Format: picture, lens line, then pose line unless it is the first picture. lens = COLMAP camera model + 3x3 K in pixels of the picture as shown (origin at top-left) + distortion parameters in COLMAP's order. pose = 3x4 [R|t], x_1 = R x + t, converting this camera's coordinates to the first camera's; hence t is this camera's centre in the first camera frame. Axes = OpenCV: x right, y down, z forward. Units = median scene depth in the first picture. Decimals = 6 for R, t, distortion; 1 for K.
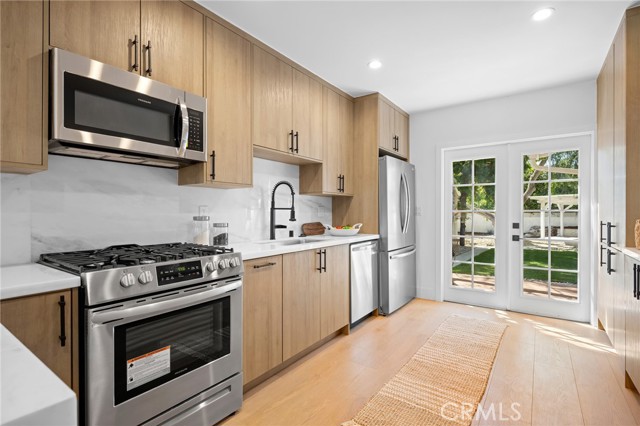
lens RADIAL K [[312.5, 0, 320.0], [0, 312.5, 213.0], [0, 0, 1]] dist [-0.002046, -0.000183]
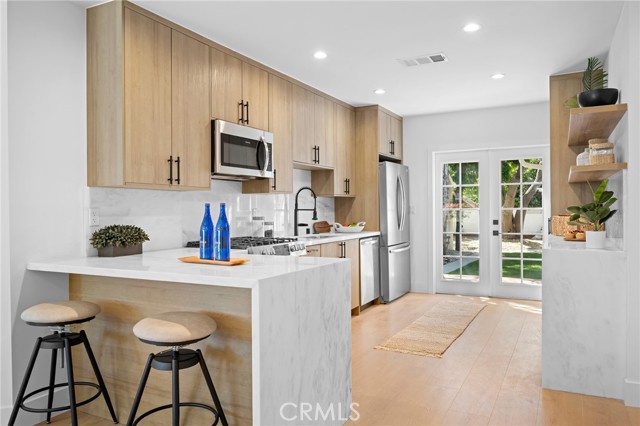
lens RADIAL K [[471.5, 0, 320.0], [0, 471.5, 213.0], [0, 0, 1]] dist [0.001460, -0.000048]
pose [[0.990818, -0.010419, 0.134799, -0.253195], [0.009656, 0.999933, 0.006318, -0.010023], [-0.134856, -0.004958, 0.990853, -0.652750]]
